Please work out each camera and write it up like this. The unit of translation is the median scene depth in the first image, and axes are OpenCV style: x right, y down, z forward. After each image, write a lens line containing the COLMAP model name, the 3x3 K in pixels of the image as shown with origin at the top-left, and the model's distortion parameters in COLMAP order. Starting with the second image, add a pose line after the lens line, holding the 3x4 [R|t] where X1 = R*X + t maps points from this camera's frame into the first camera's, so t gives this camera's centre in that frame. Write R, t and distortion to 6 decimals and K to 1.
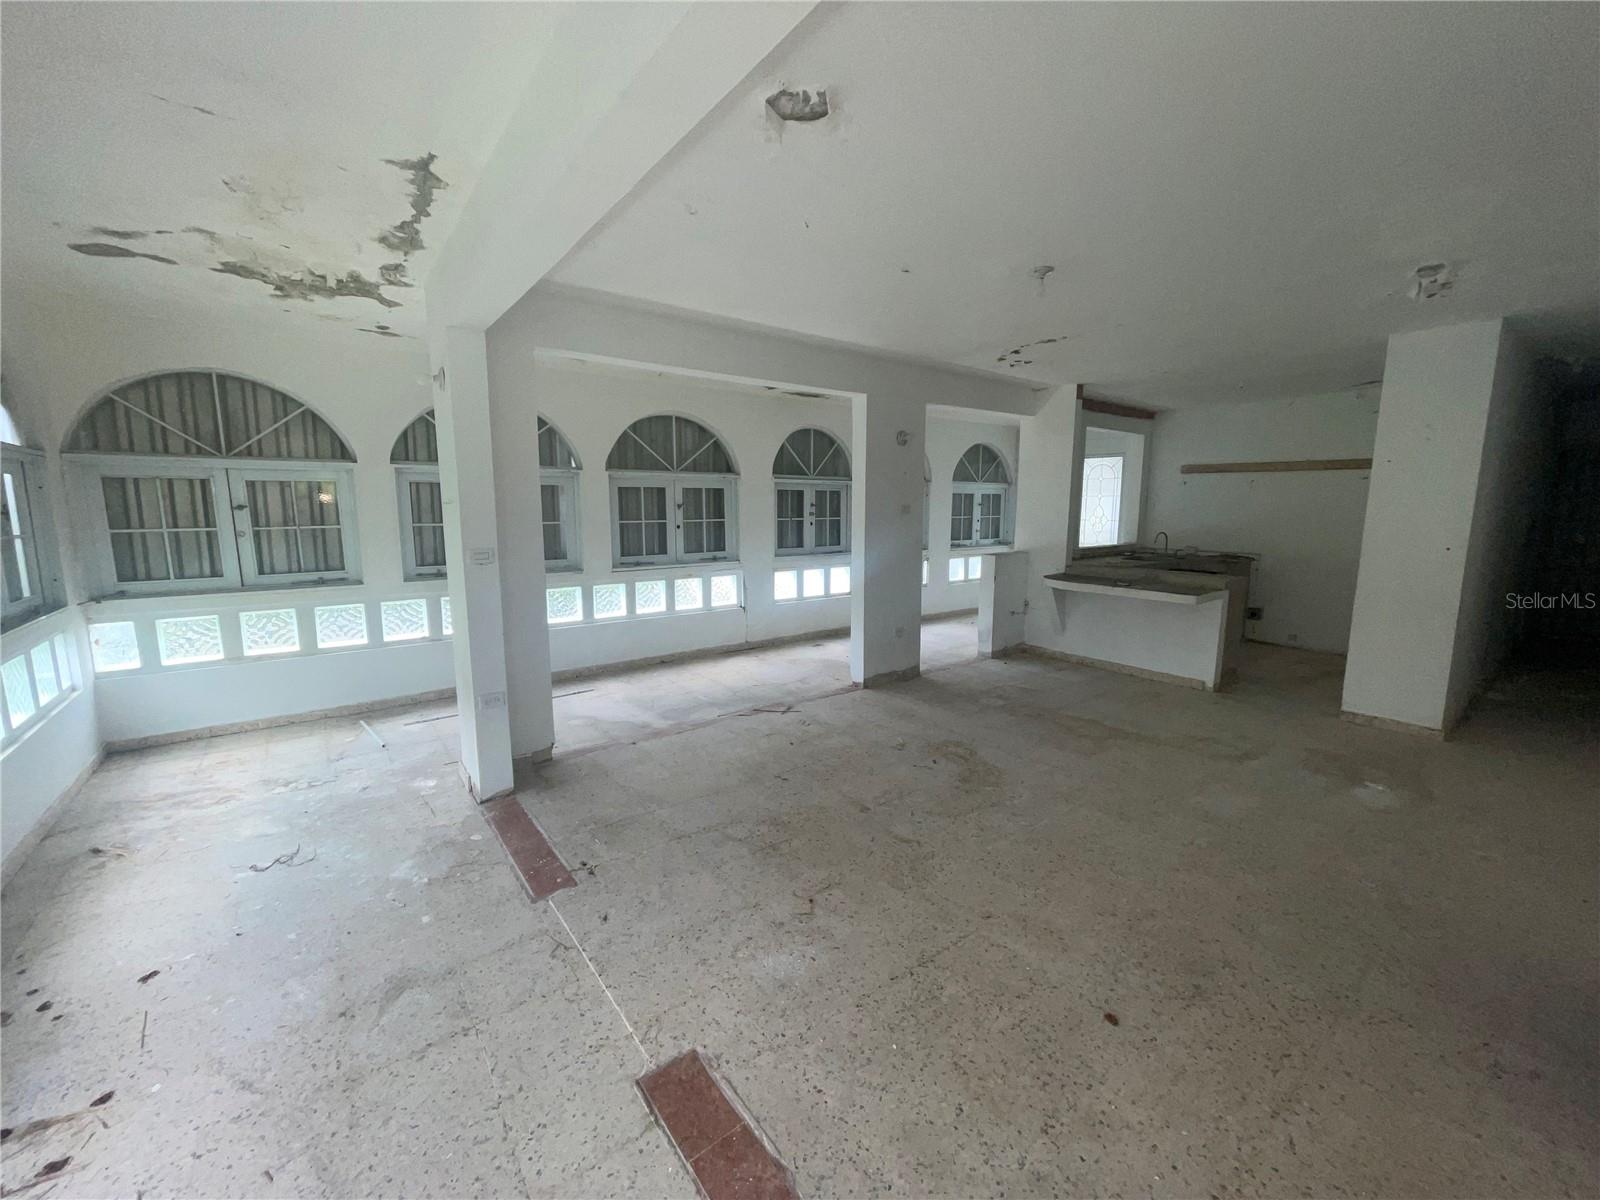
lens RADIAL K [[644.1, 0, 800.6], [0, 644.1, 596.5], [0, 0, 1]] dist [0.002630, -0.000087]
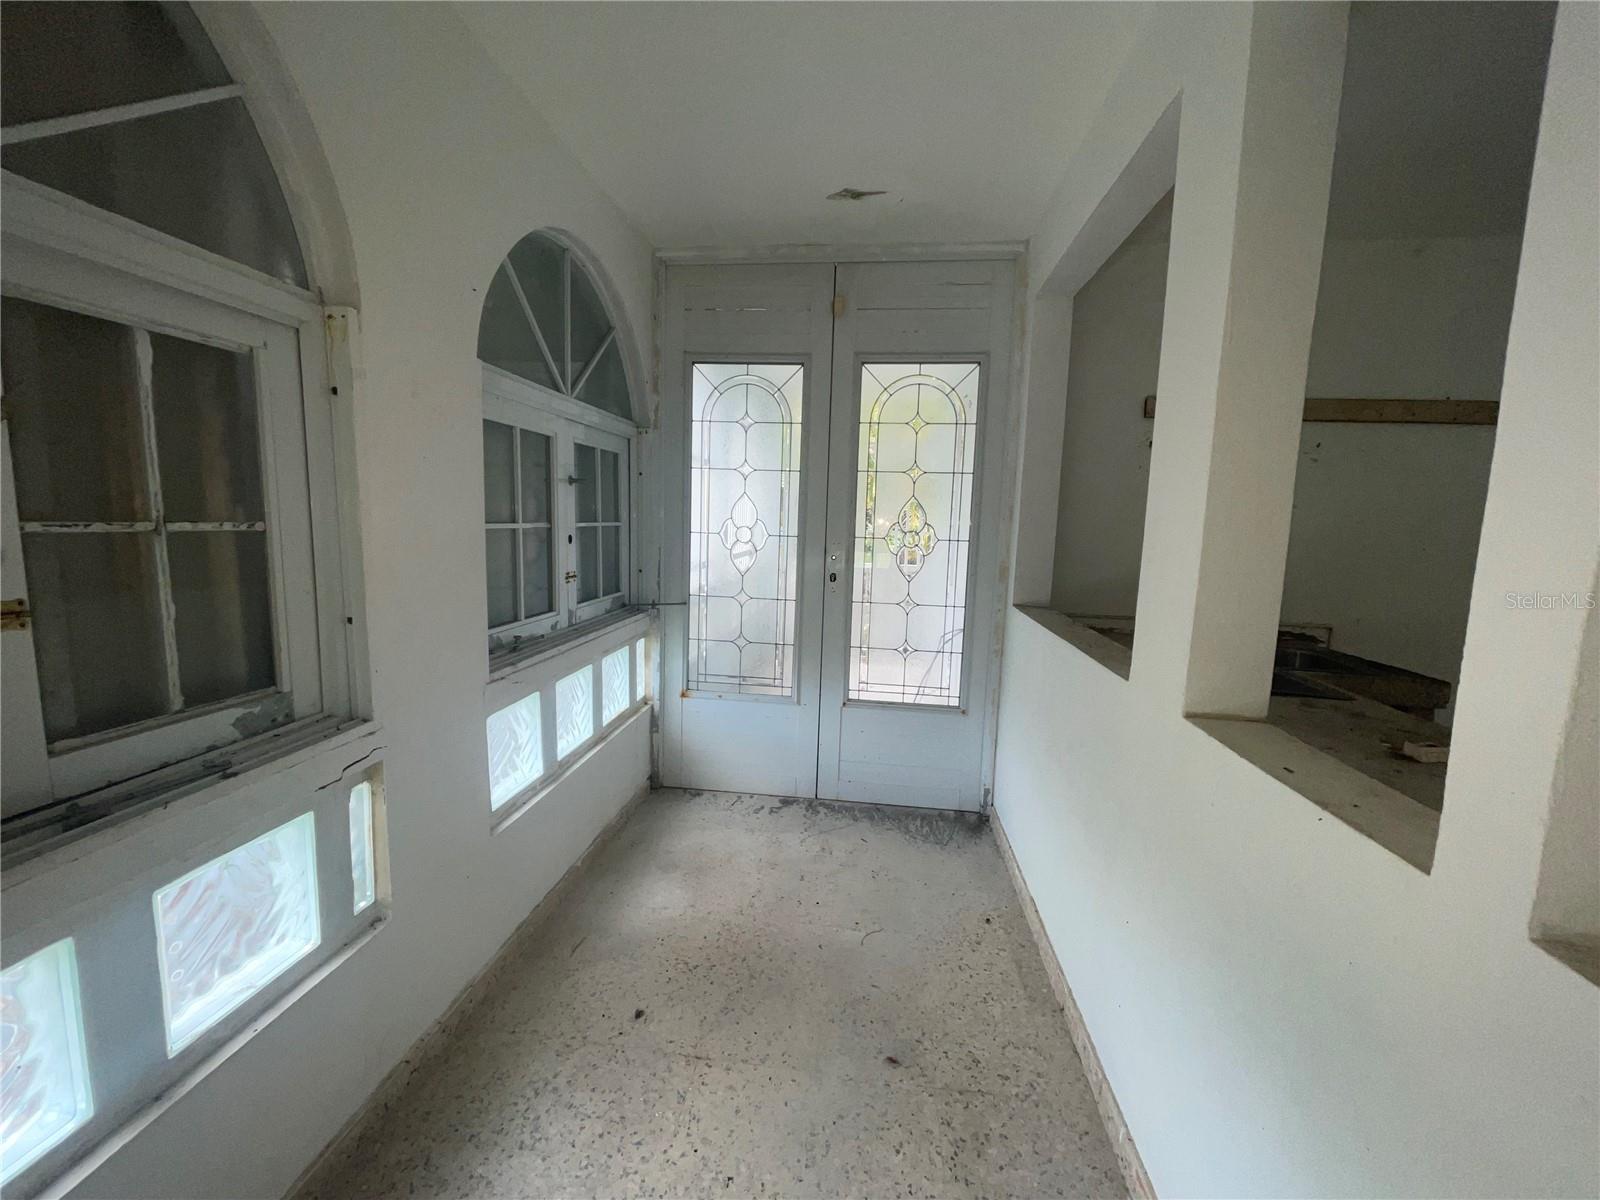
lens RADIAL K [[644.1, 0, 800.4], [0, 644.1, 598.6], [0, 0, 1]] dist [0.002630, -0.000087]
pose [[0.695109, -0.076456, 0.714827, 0.149178], [0.084229, 0.996142, 0.024640, -0.093375], [-0.713953, 0.043082, 0.698867, 0.757367]]
